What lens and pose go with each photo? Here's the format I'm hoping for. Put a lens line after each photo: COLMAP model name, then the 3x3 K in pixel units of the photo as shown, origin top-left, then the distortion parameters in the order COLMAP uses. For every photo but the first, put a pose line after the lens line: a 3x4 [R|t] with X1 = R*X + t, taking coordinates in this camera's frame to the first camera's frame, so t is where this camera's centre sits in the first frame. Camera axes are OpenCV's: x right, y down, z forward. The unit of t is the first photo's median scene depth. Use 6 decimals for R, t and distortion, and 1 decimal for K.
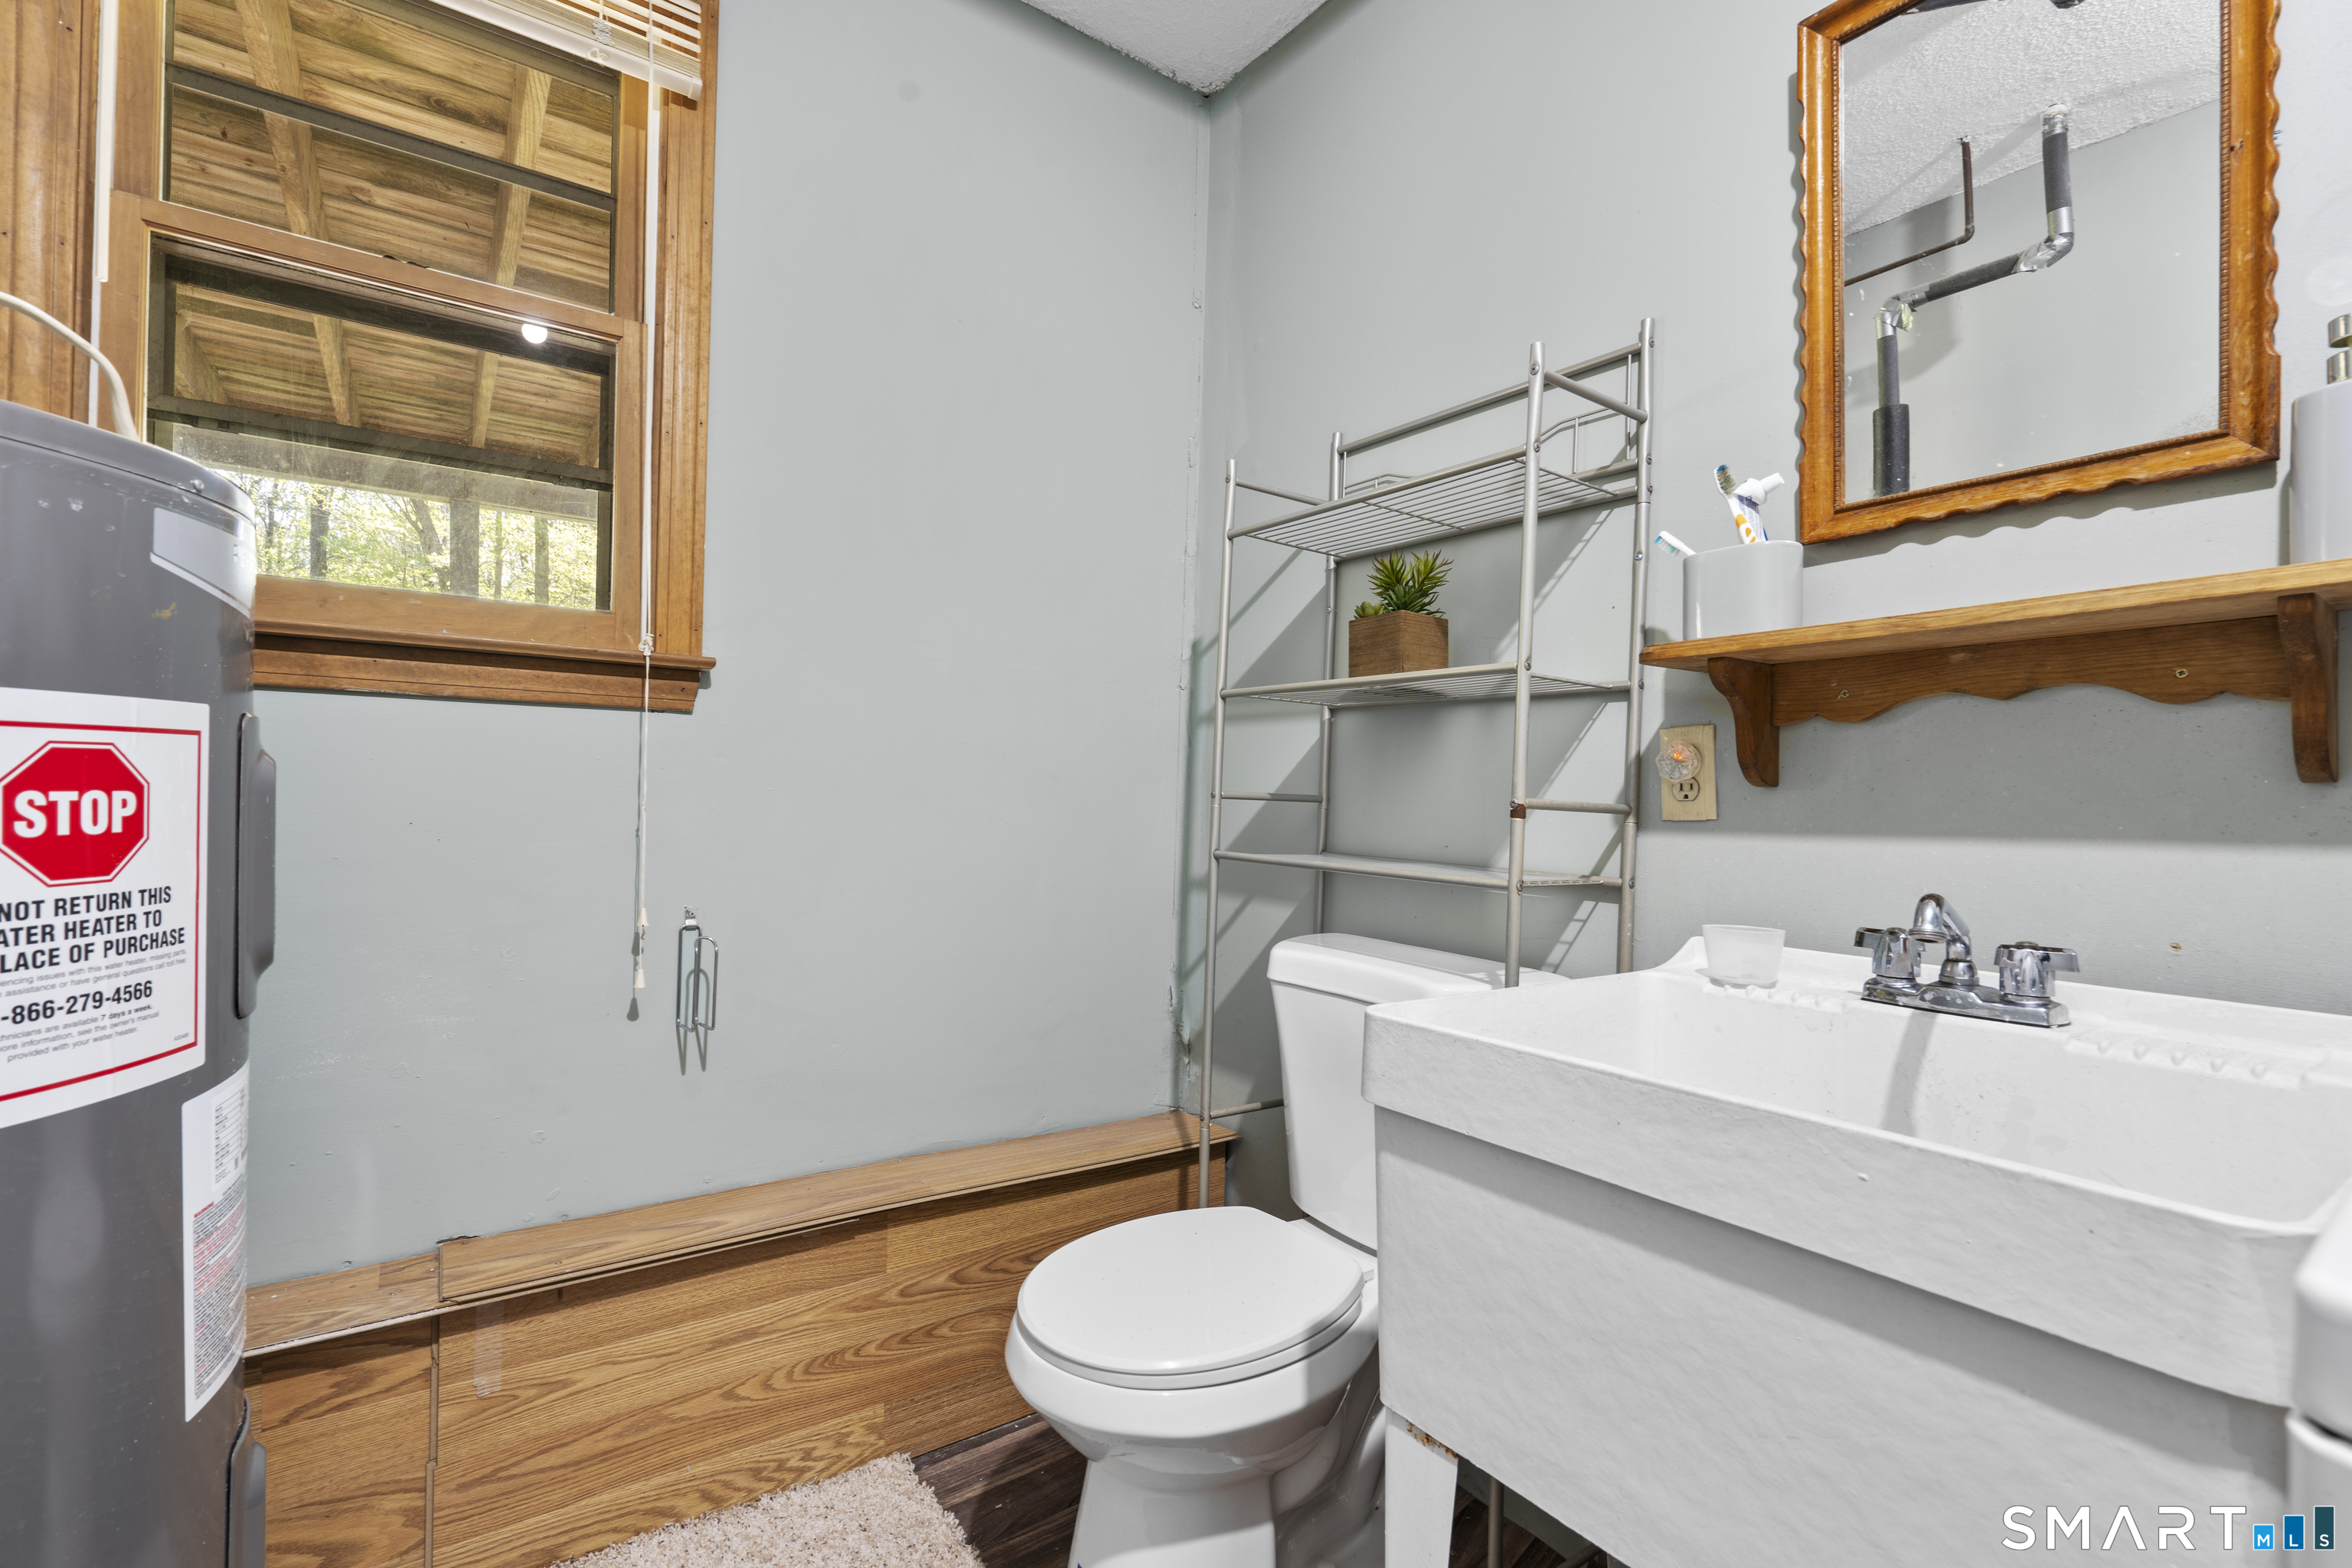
lens RADIAL K [[1047.0, 0, 1175.8], [0, 1047.0, 788.3], [0, 0, 1]] dist [-0.008586, 0.002082]
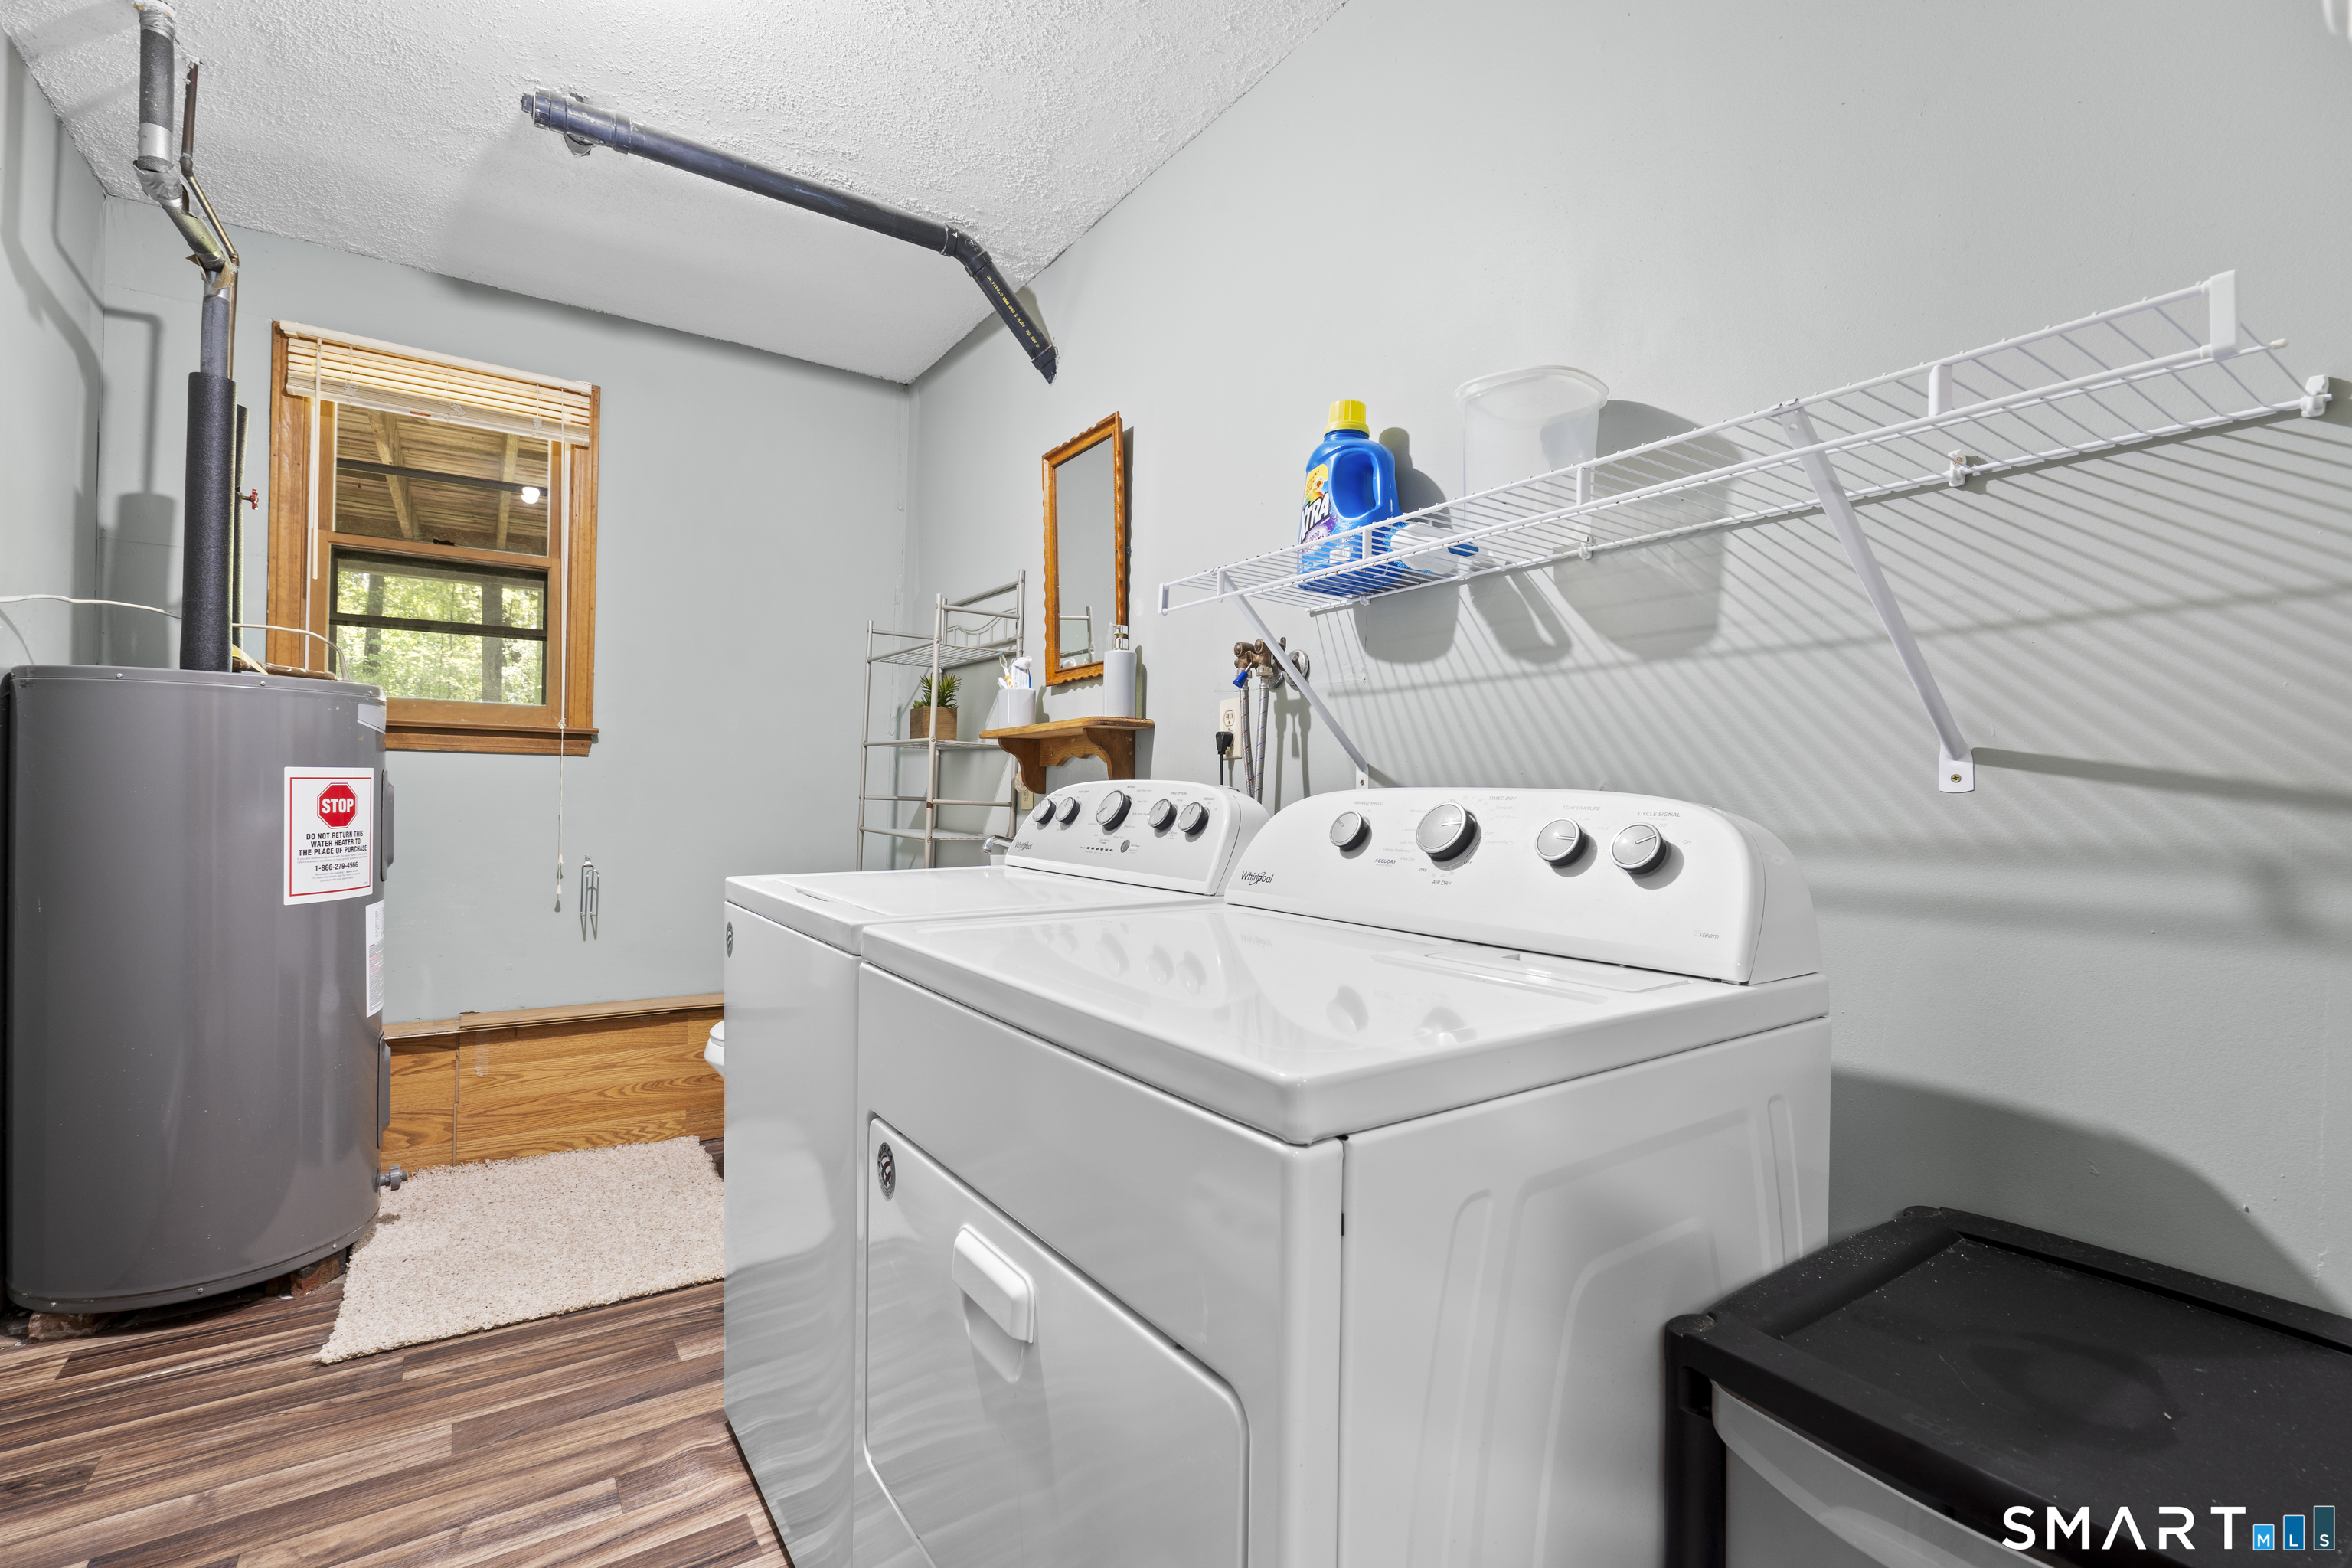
lens RADIAL K [[1047.0, 0, 1178.2], [0, 1047.0, 786.1], [0, 0, 1]] dist [-0.008586, 0.002082]
pose [[0.999475, -0.003440, -0.032216, 0.789837], [0.003425, 0.999994, -0.000536, -0.012370], [0.032217, 0.000426, 0.999481, -1.030706]]
